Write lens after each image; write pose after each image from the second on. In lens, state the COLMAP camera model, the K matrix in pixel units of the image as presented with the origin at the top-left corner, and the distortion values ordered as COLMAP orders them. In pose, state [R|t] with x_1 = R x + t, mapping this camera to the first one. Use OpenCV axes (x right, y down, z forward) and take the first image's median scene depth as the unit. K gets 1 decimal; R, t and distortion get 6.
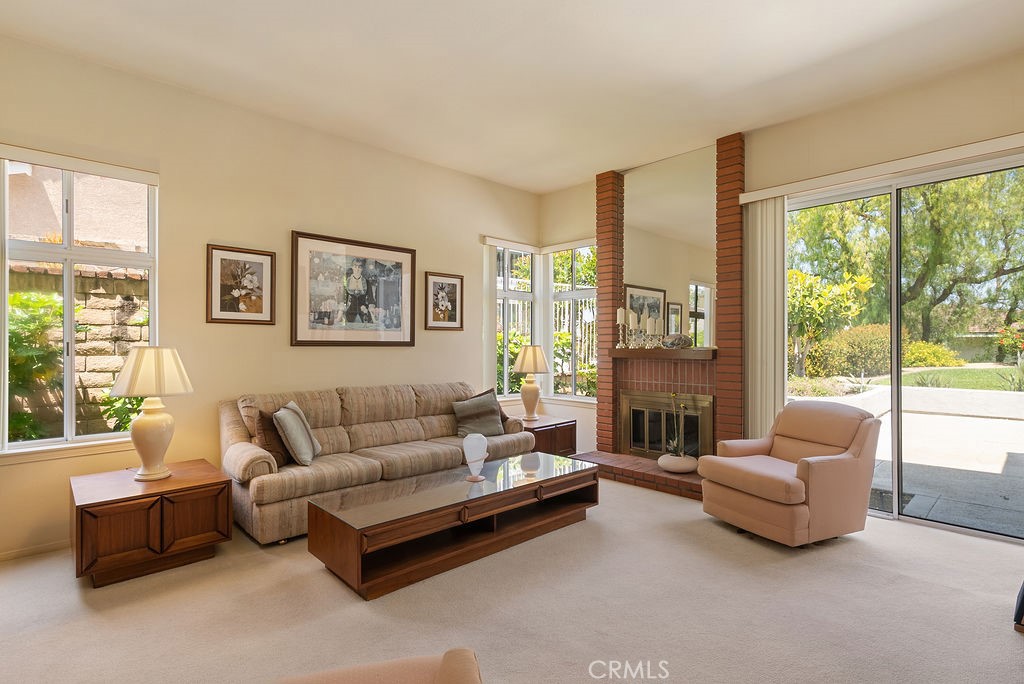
lens RADIAL K [[511.6, 0, 521.2], [0, 511.6, 343.4], [0, 0, 1]] dist [-0.003746, -0.000163]
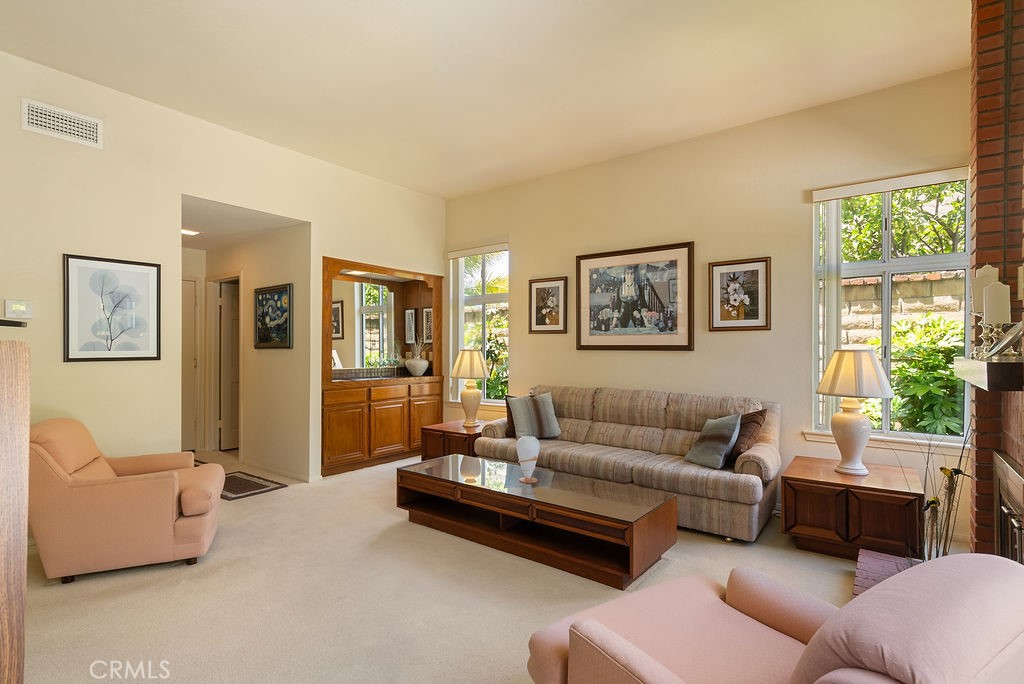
lens RADIAL K [[511.6, 0, 511.8], [0, 511.6, 349.5], [0, 0, 1]] dist [-0.003746, -0.000163]
pose [[0.124911, 0.002454, -0.992165, 0.682936], [0.002286, 0.999994, 0.002762, 0.000517], [0.992165, -0.002613, 0.124904, 0.625307]]
